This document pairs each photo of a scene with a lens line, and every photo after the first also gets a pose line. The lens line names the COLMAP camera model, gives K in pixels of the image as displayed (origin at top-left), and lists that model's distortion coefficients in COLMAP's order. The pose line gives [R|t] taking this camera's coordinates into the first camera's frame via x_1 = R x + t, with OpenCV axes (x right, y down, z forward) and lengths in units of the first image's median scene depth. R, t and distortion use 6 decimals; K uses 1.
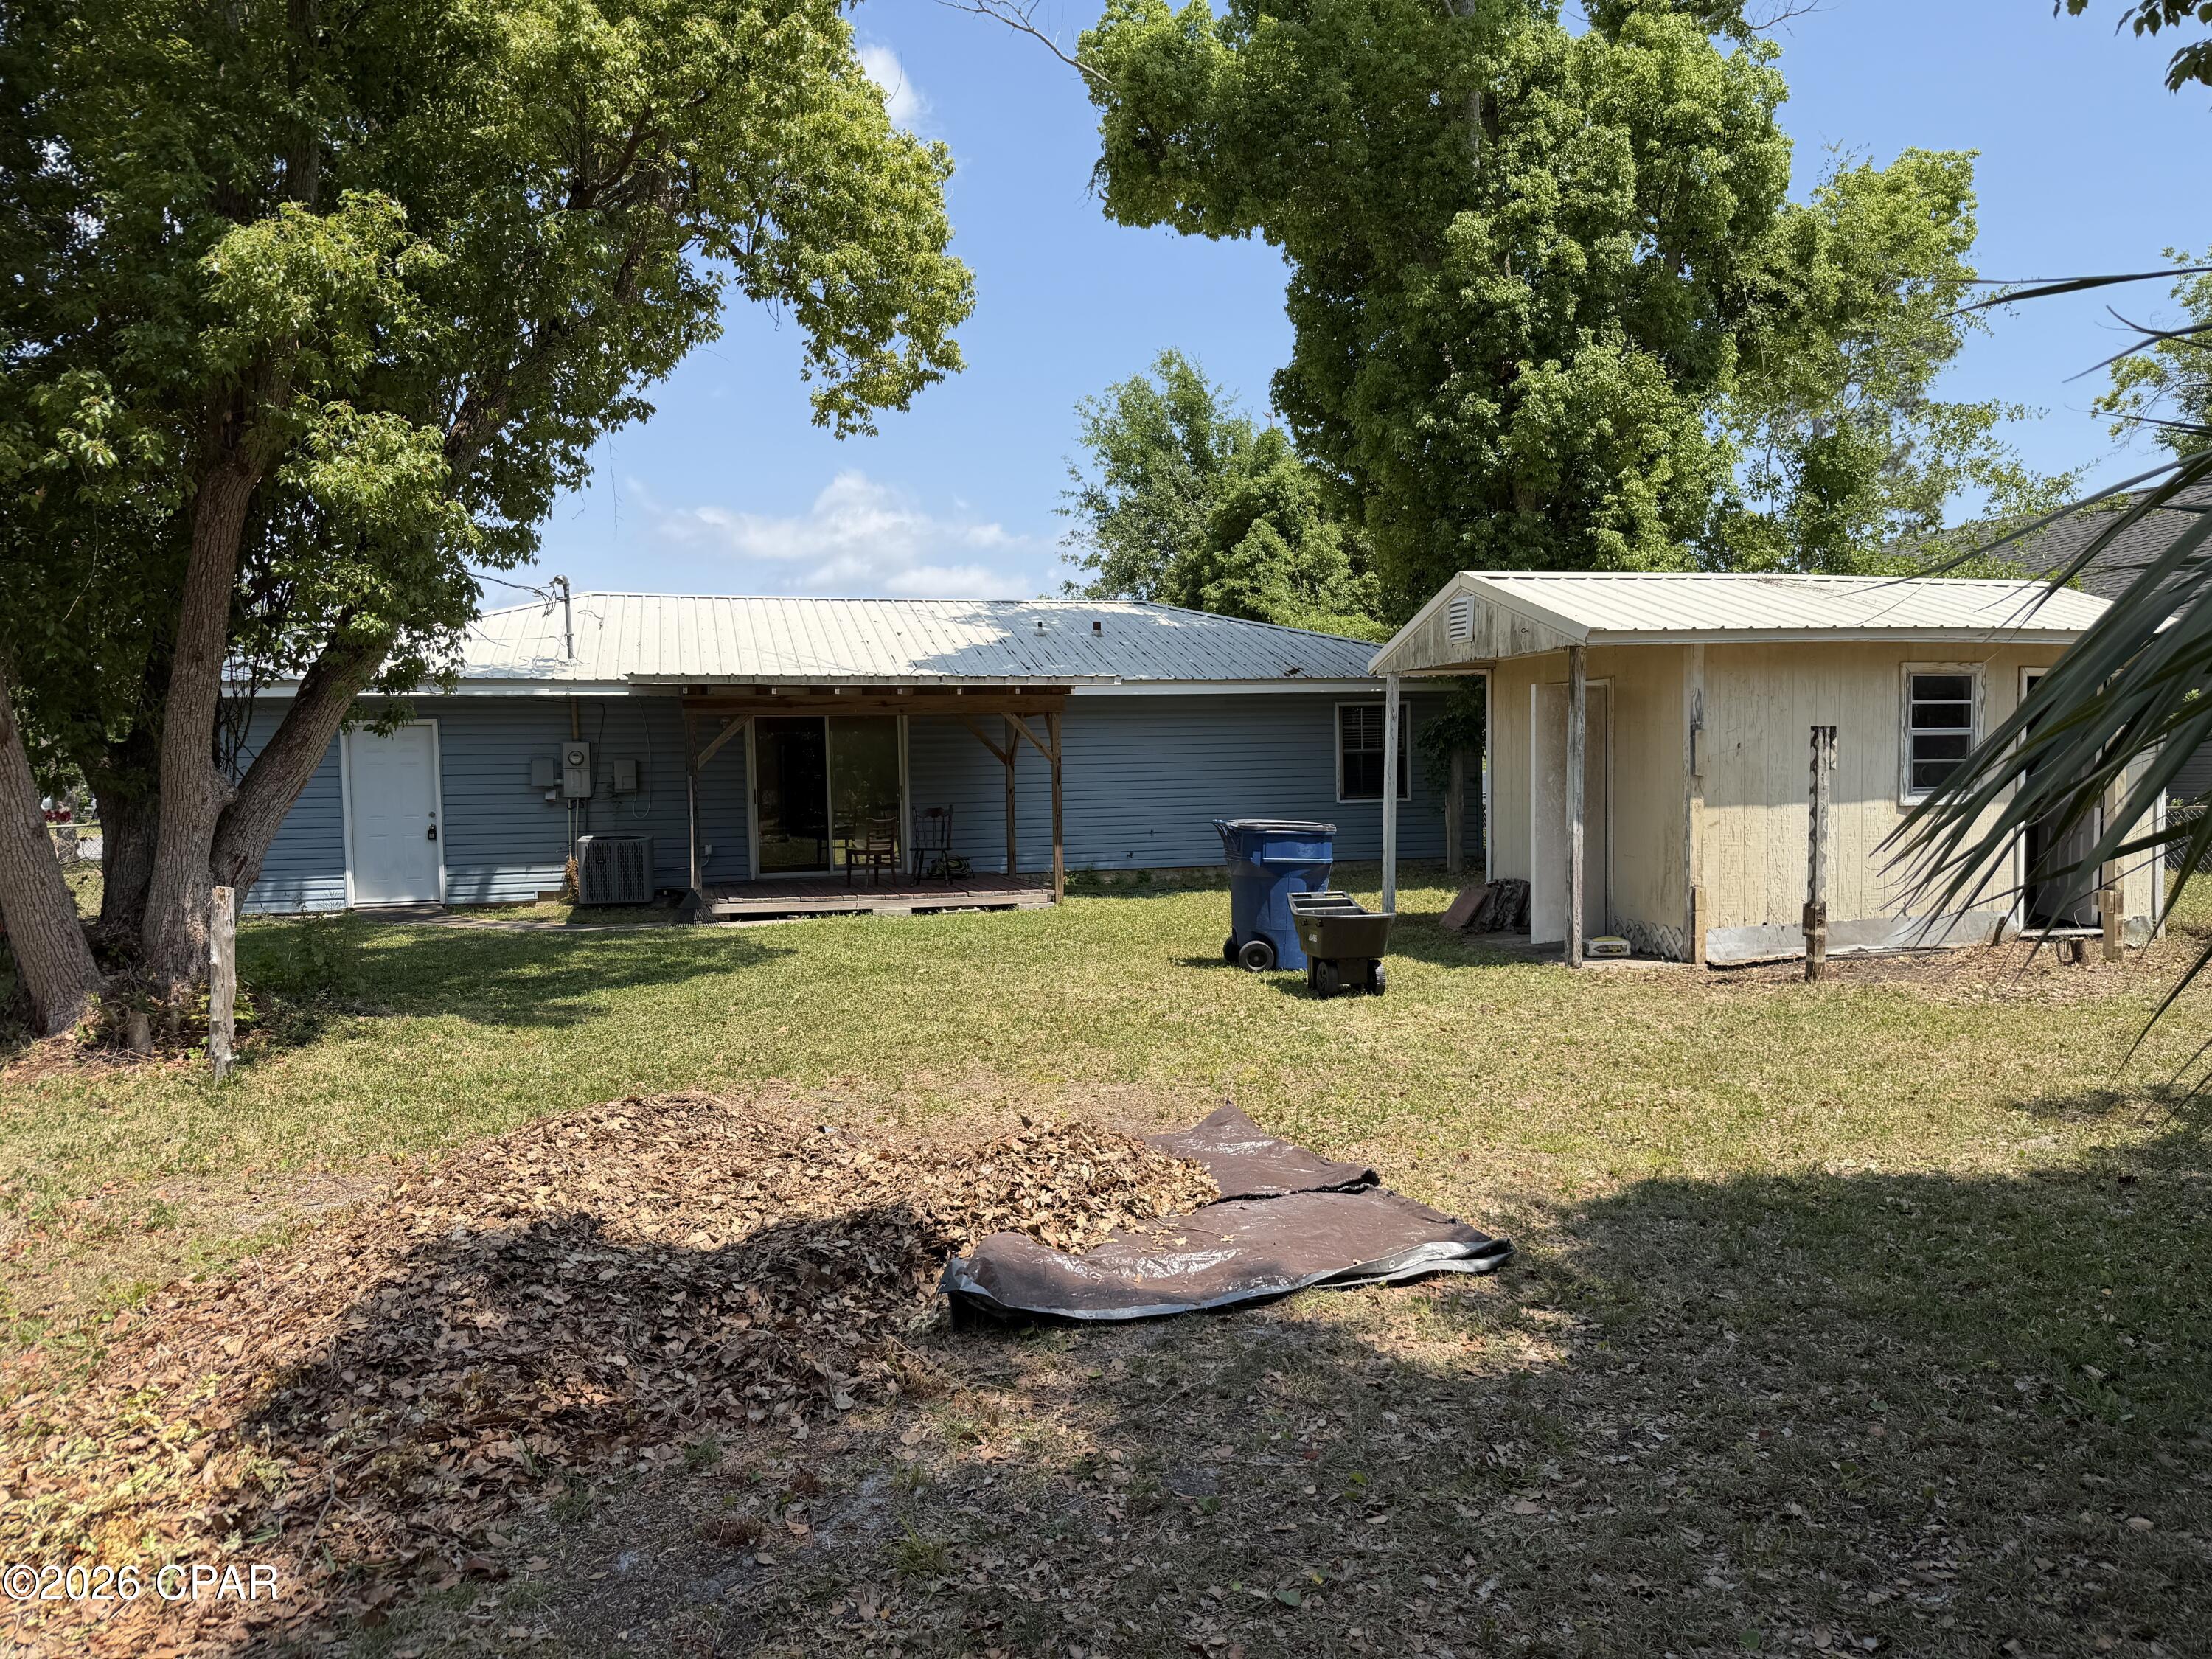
lens RADIAL K [[1550.4, 0, 1109.8], [0, 1550.4, 841.5], [0, 0, 1]] dist [0.080568, -0.120930]
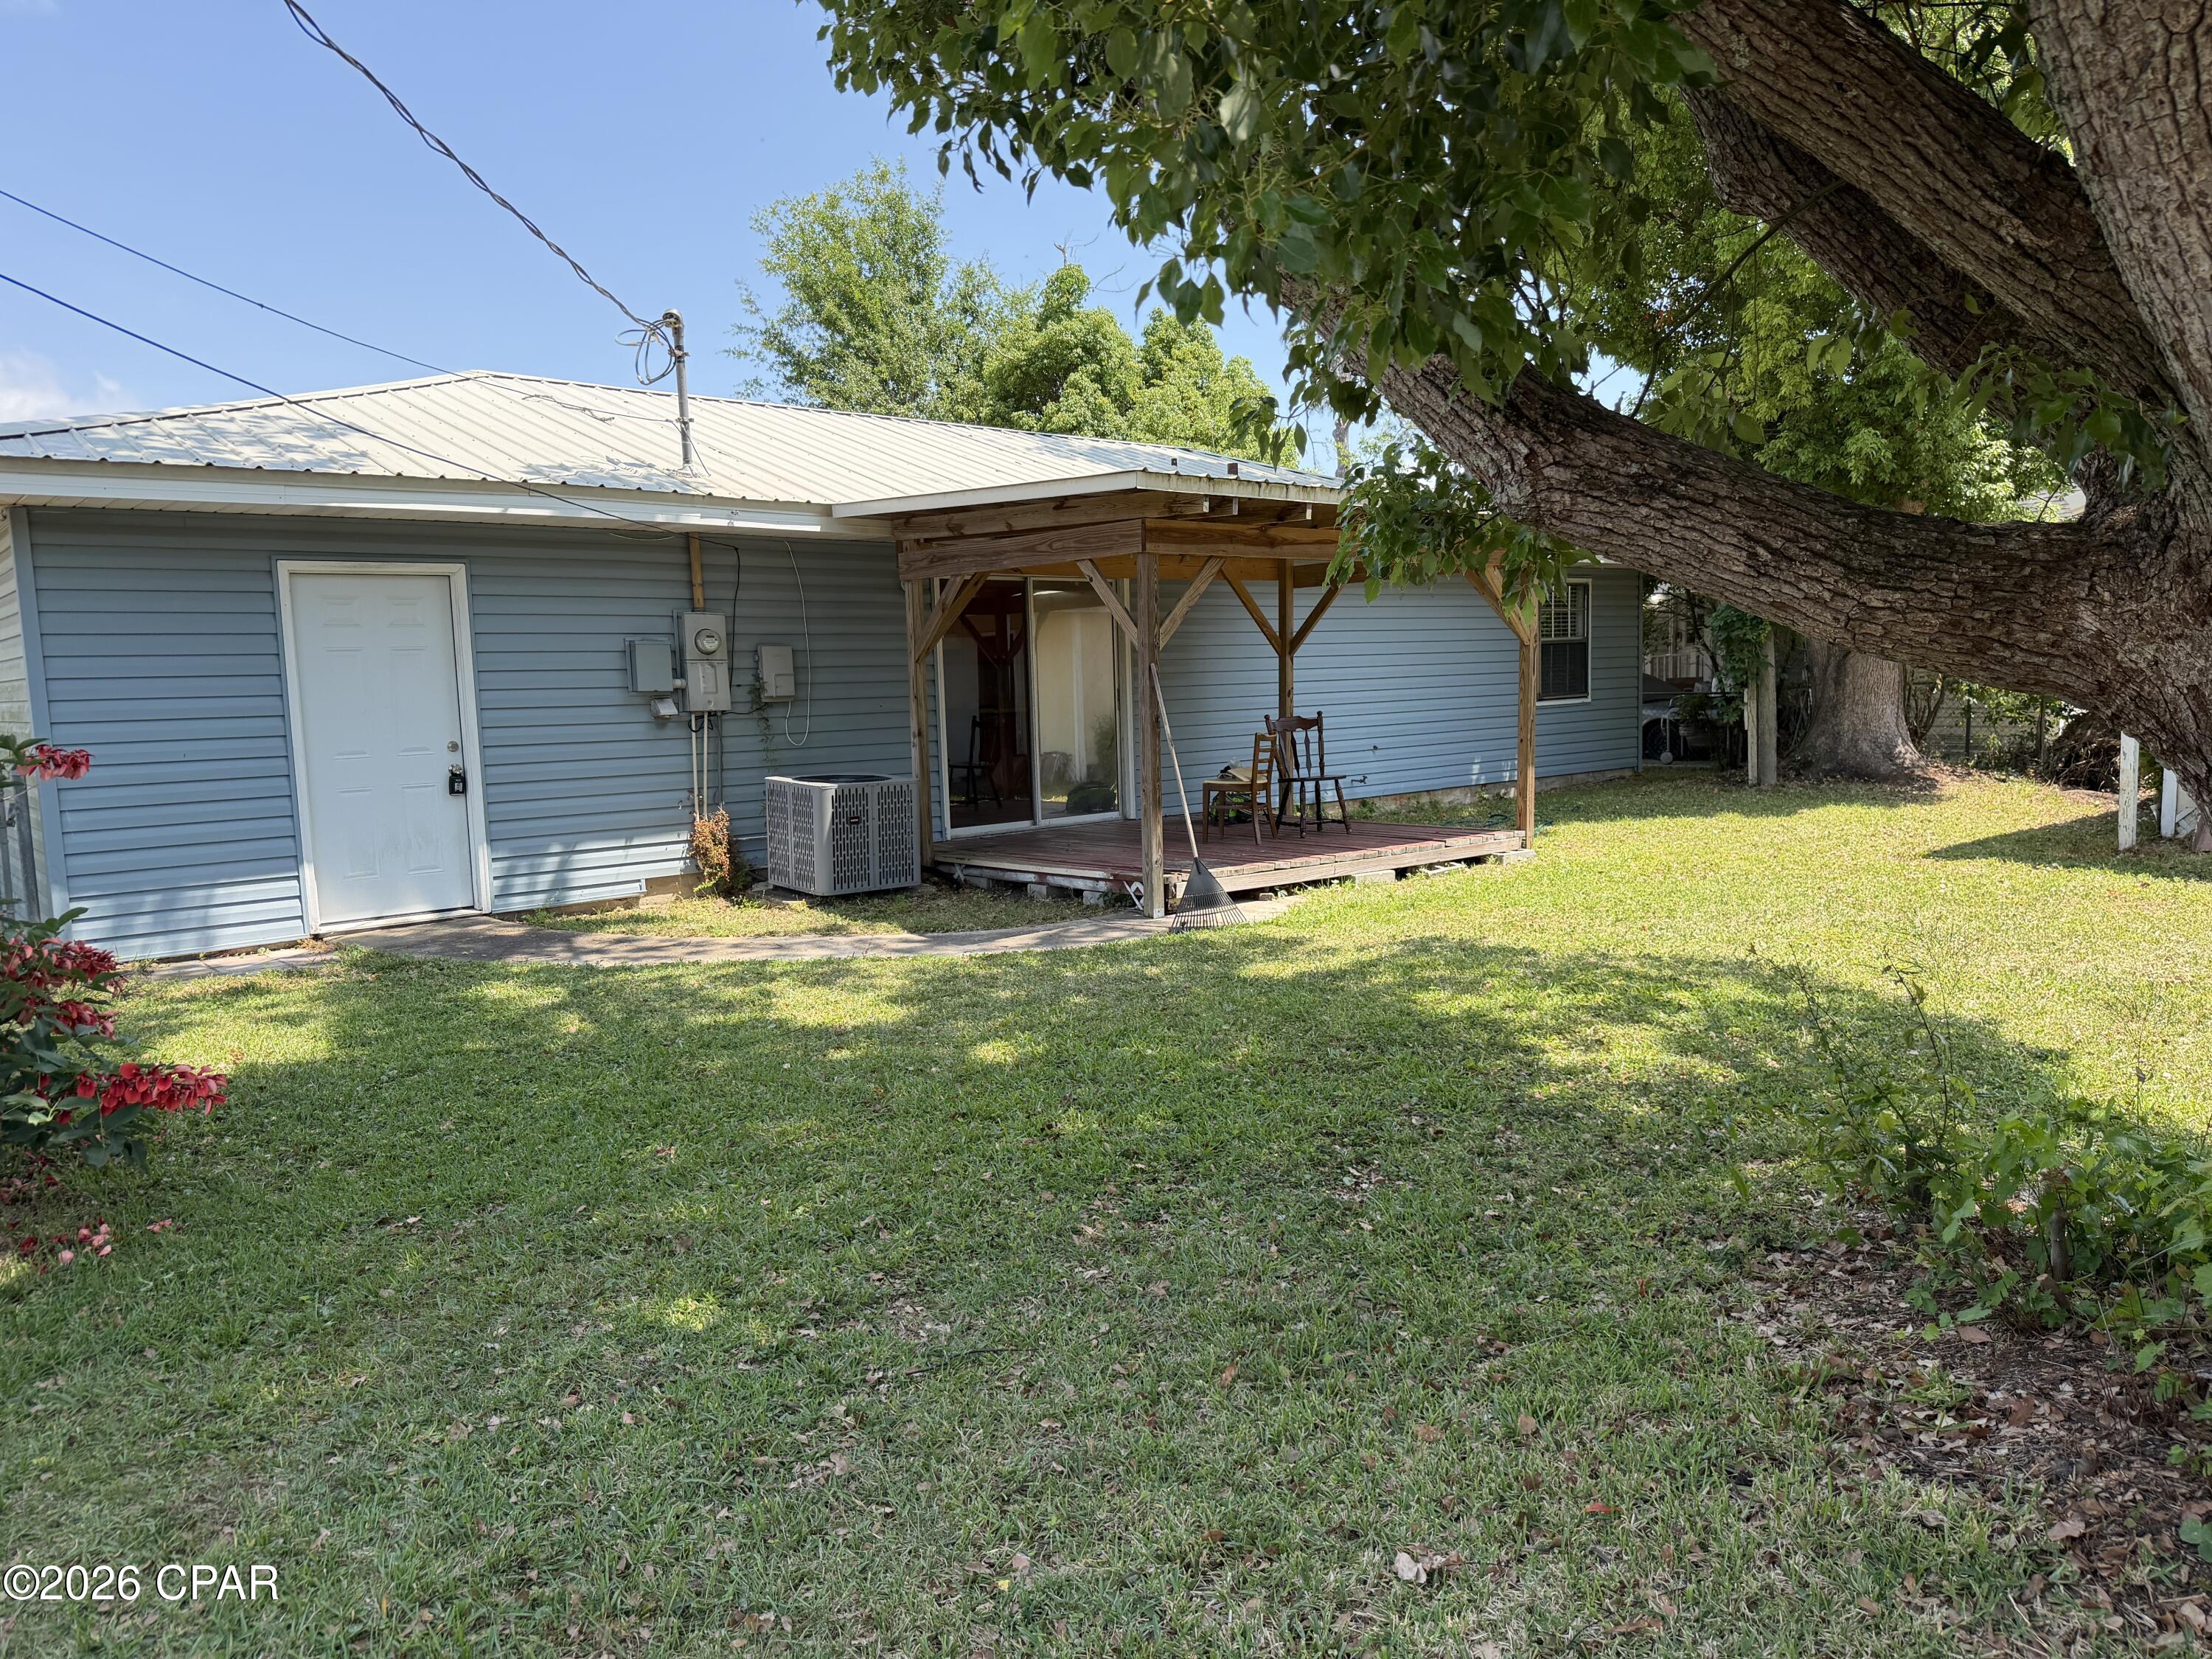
lens RADIAL K [[1550.4, 0, 1109.8], [0, 1550.4, 841.5], [0, 0, 1]] dist [0.080568, -0.120930]
pose [[0.902152, -0.053145, 0.428133, -0.485899], [0.032742, 0.997956, 0.054885, -0.007361], [-0.430174, -0.035496, 0.902048, 0.449027]]
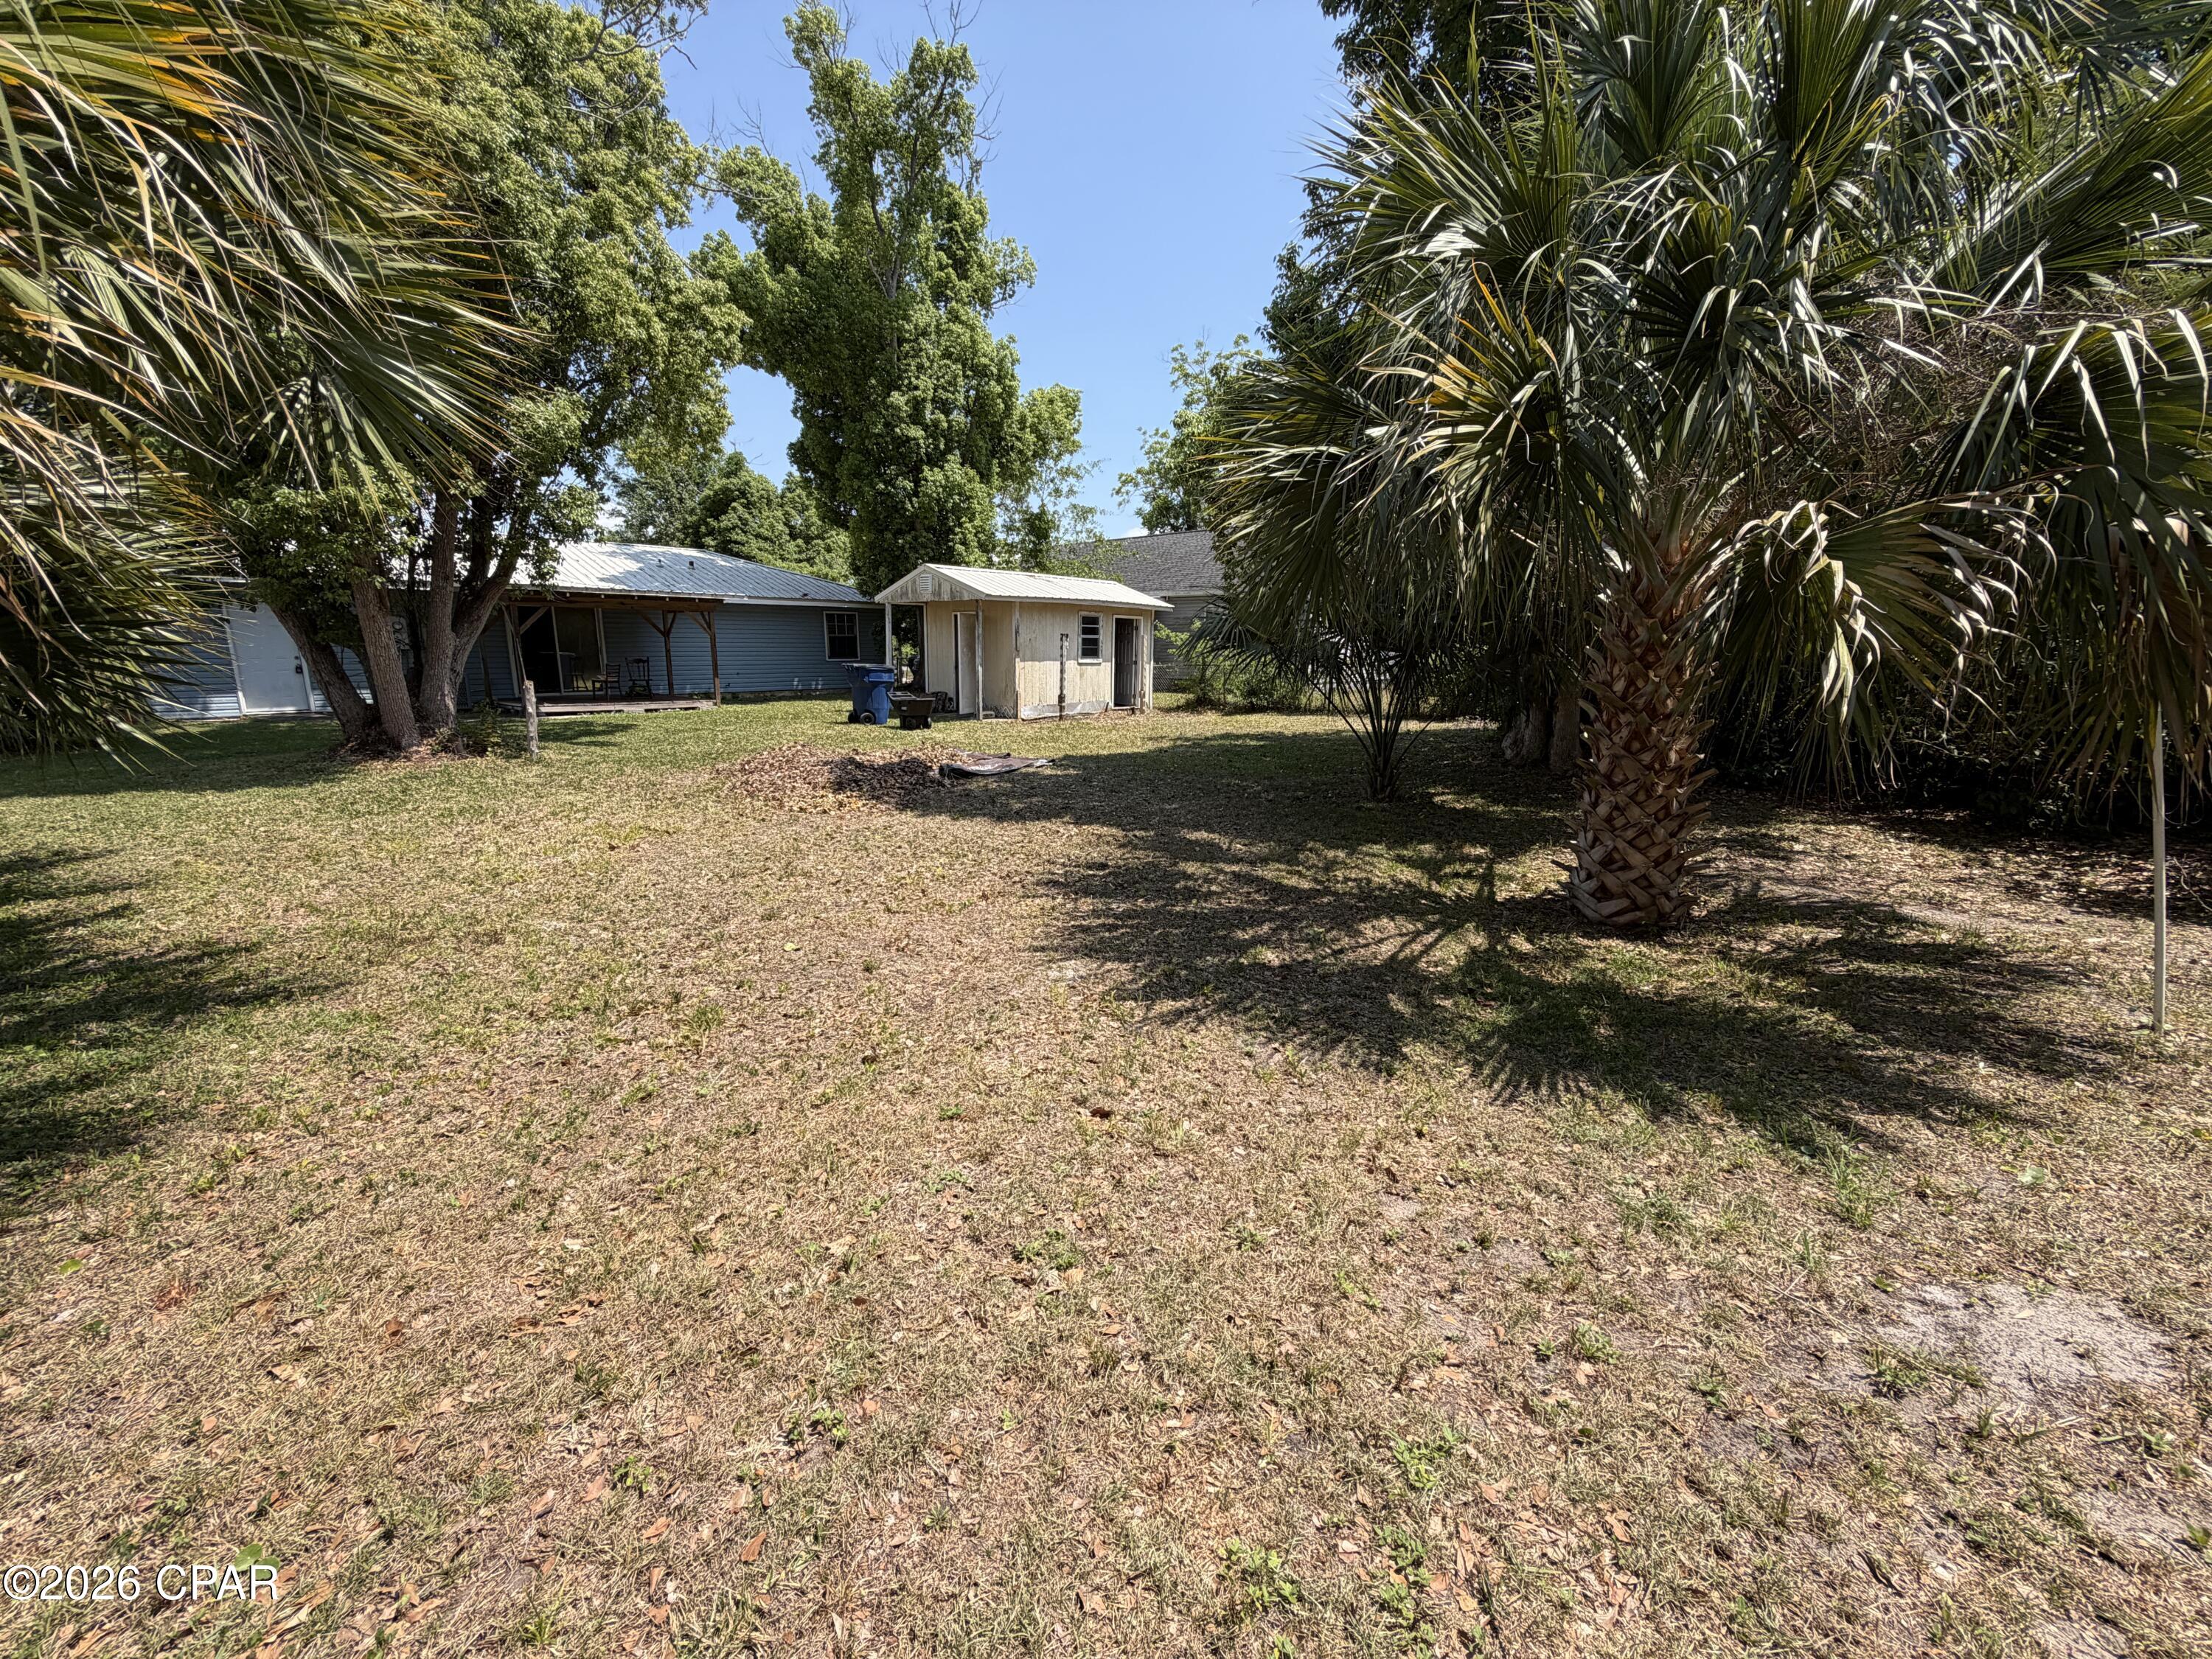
lens RADIAL K [[886.3, 0, 1101.8], [0, 886.3, 830.2], [0, 0, 1]] dist [0.001776, 0.000122]
pose [[0.840525, -0.085783, 0.534938, -0.248453], [0.000985, 0.987625, 0.156829, 0.018008], [-0.541771, -0.131292, 0.830209, -0.283765]]
